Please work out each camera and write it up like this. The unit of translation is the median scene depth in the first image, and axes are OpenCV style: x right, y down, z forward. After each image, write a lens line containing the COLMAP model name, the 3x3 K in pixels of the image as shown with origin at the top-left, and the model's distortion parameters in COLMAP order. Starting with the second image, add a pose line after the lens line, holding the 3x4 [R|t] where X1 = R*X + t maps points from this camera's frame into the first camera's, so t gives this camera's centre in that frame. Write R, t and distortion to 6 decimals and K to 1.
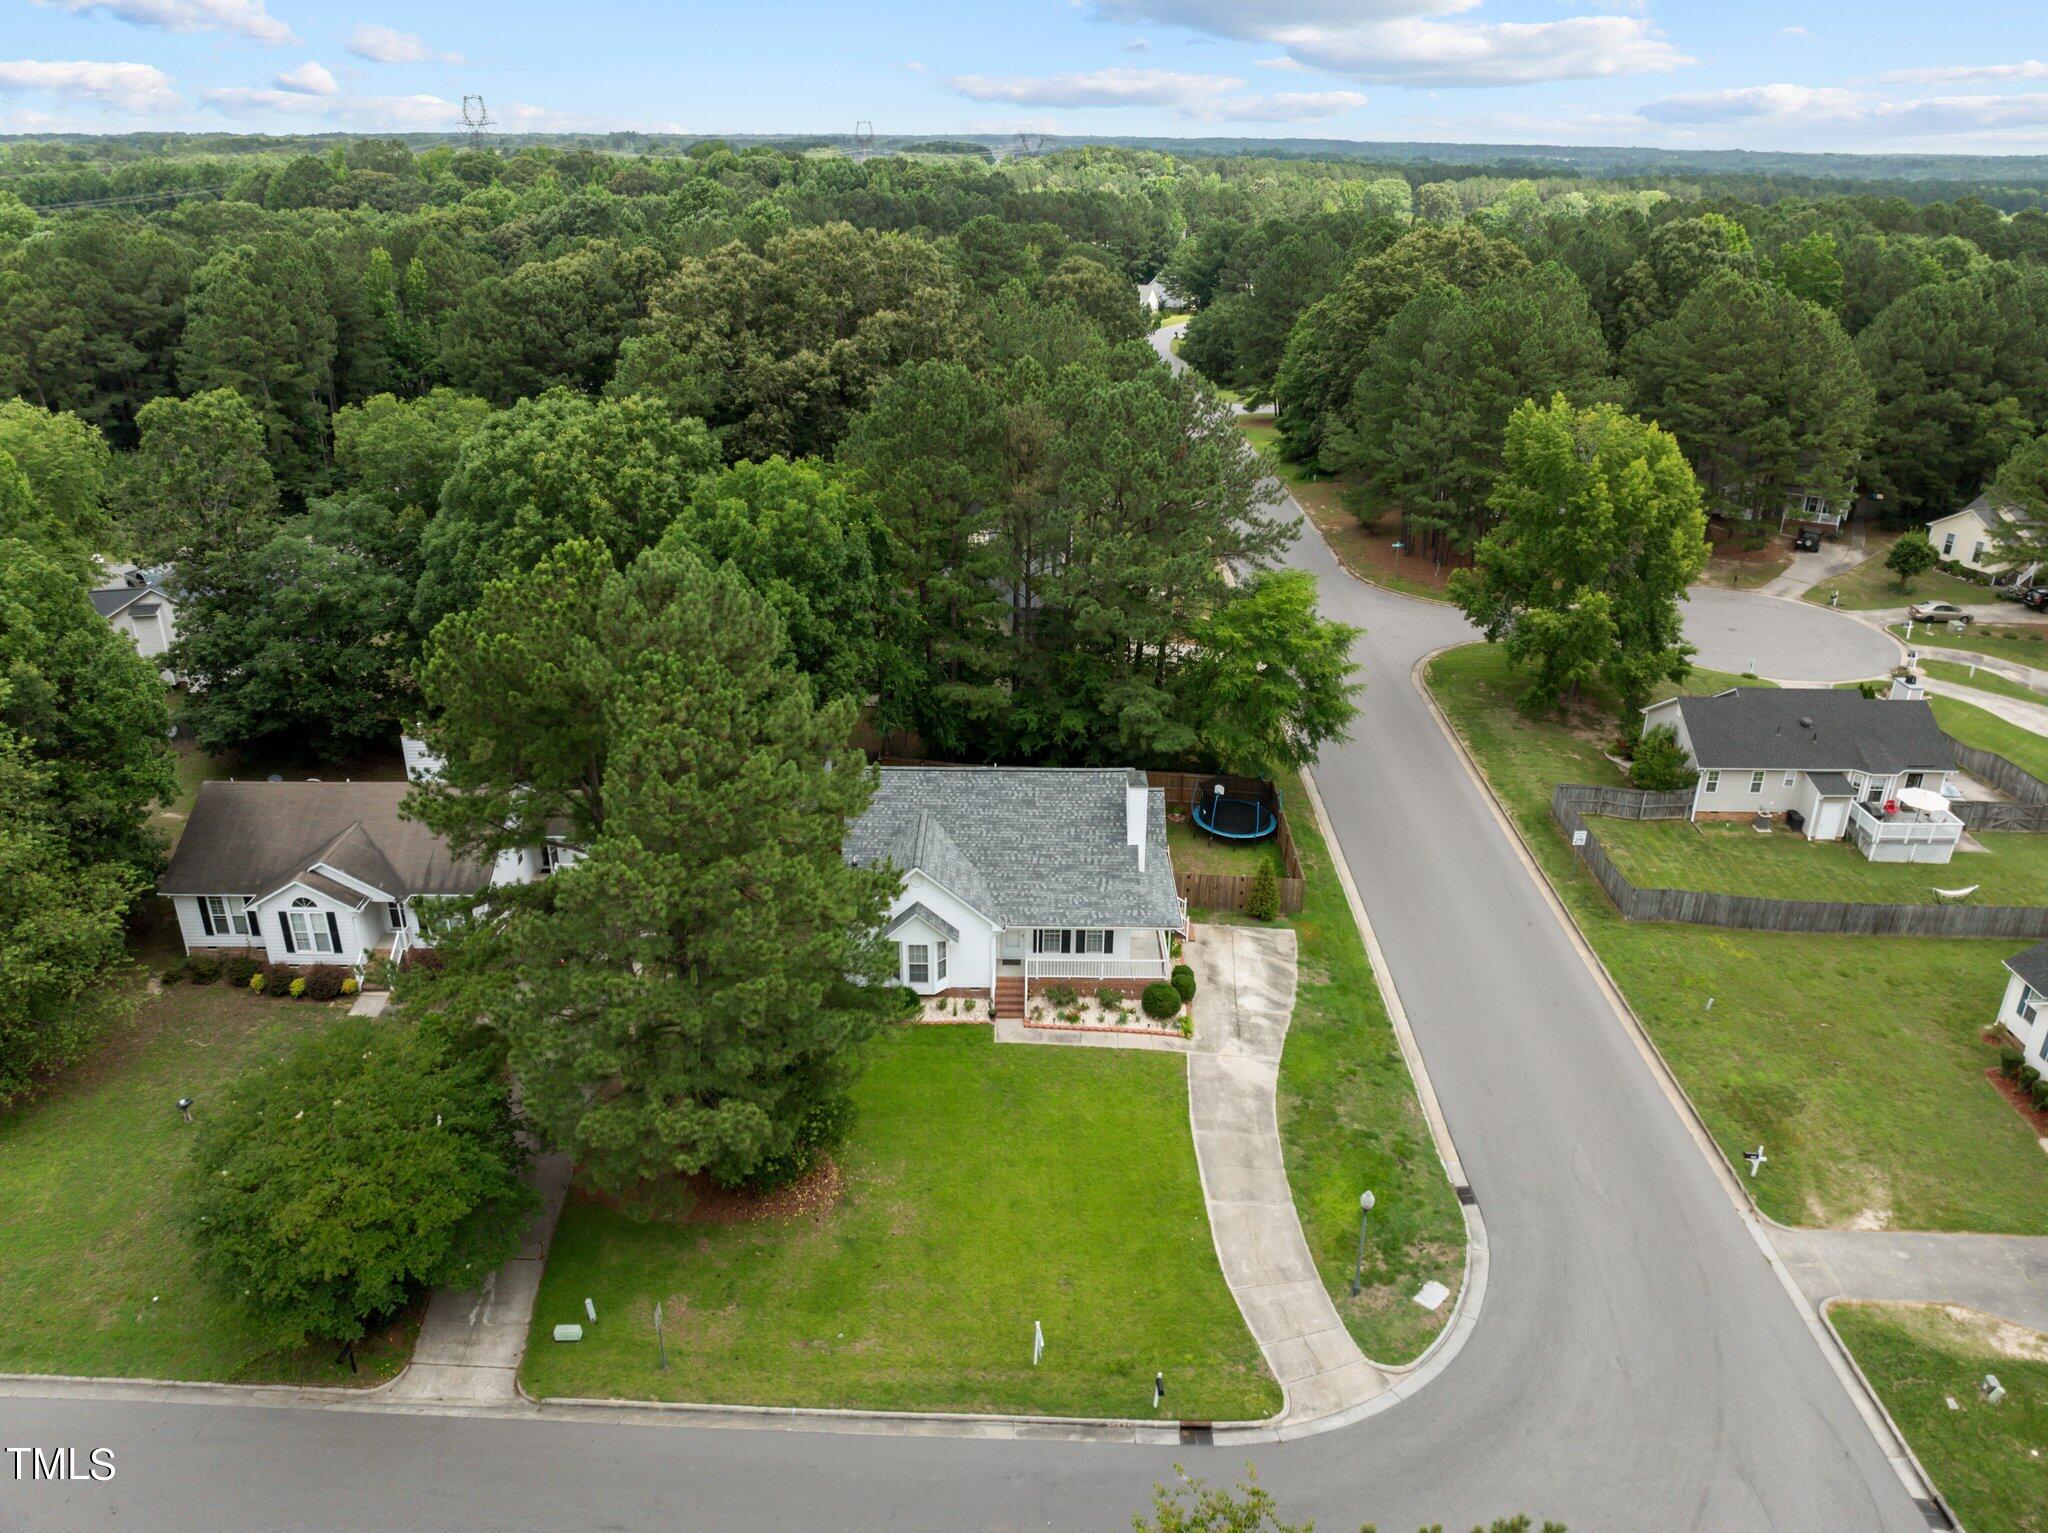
lens RADIAL K [[1437.3, 0, 1024.0], [0, 1437.3, 766.5], [0, 0, 1]] dist [-0.053223, -0.002097]
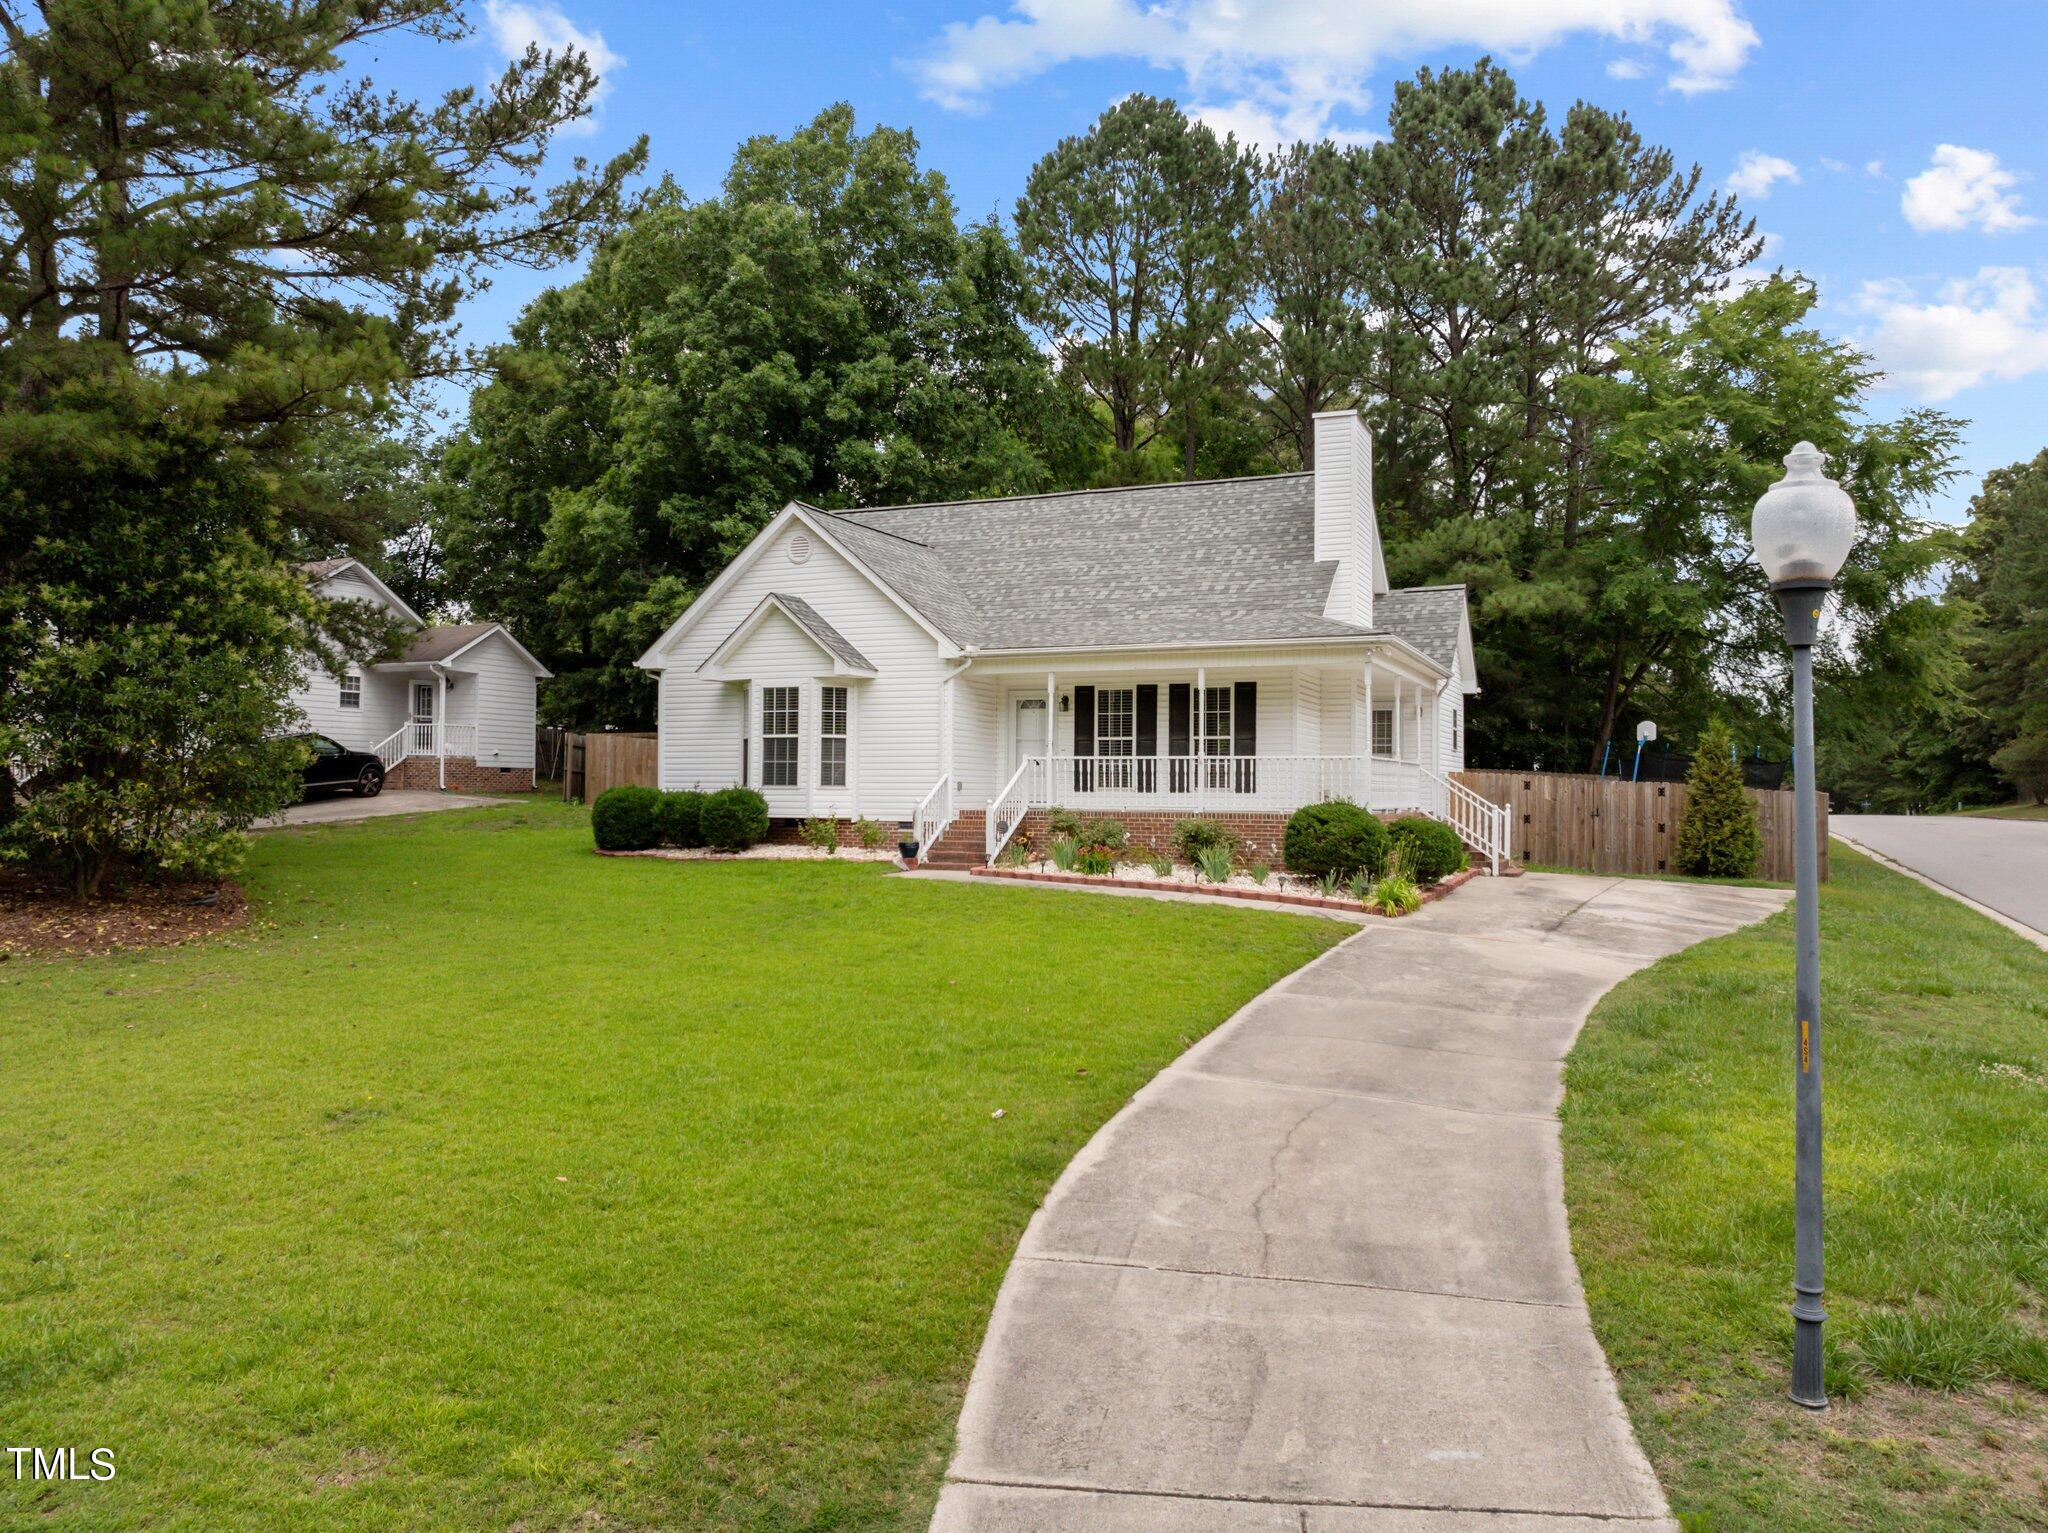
lens RADIAL K [[1437.3, 0, 1024.0], [0, 1437.3, 766.5], [0, 0, 1]] dist [-0.053223, -0.002097]
pose [[0.916545, -0.019102, -0.399475, 0.172100], [-0.160381, 0.897467, -0.410890, 0.316856], [0.366365, 0.440668, 0.819505, 0.677189]]
